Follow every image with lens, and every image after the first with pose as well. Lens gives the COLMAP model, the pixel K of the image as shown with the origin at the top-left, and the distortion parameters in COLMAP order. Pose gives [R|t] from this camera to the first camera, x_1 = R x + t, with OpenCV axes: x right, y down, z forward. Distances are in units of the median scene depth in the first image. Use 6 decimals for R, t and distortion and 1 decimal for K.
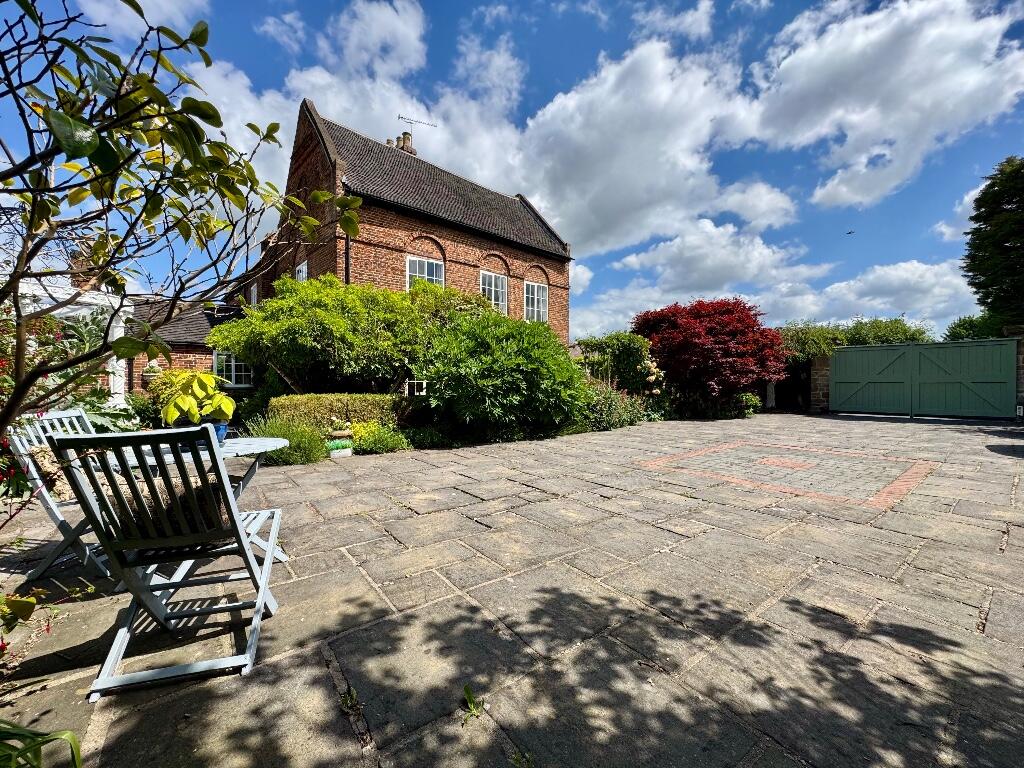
lens RADIAL K [[409.5, 0, 508.4], [0, 409.5, 381.3], [0, 0, 1]] dist [0.003345, 0.000495]
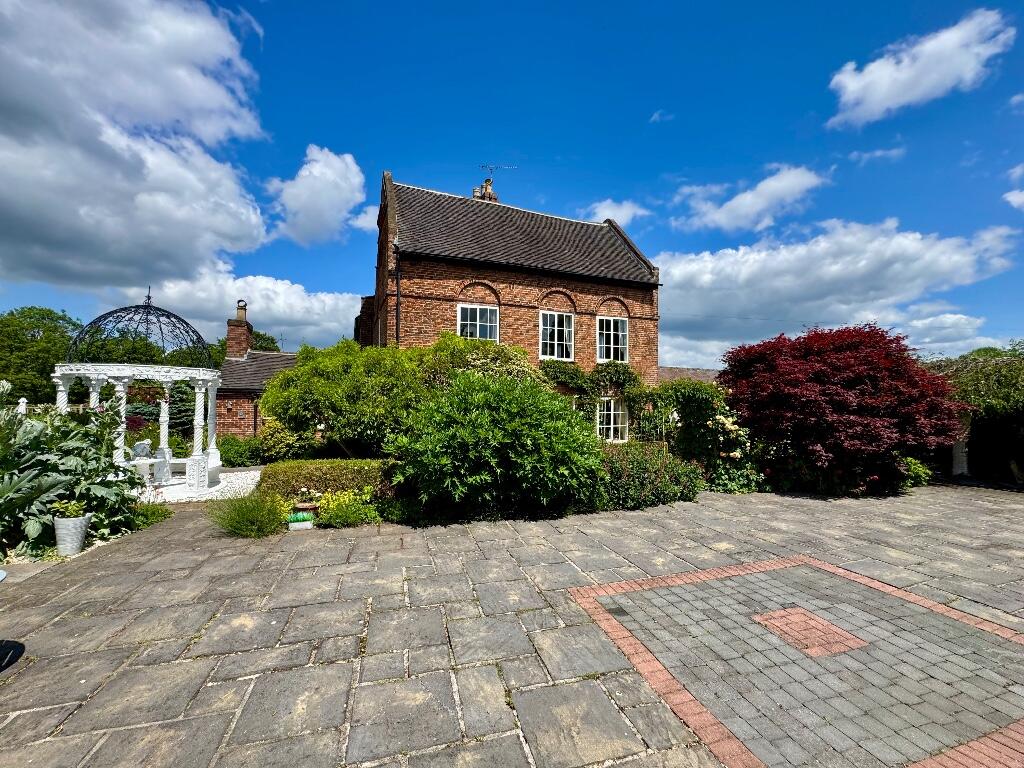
lens RADIAL K [[409.5, 0, 514.0], [0, 409.5, 388.8], [0, 0, 1]] dist [0.003345, 0.000495]
pose [[0.936892, -0.005006, -0.349582, 0.229428], [-0.005686, 0.999547, -0.029554, -0.071153], [0.349572, 0.029677, 0.936439, 0.116633]]
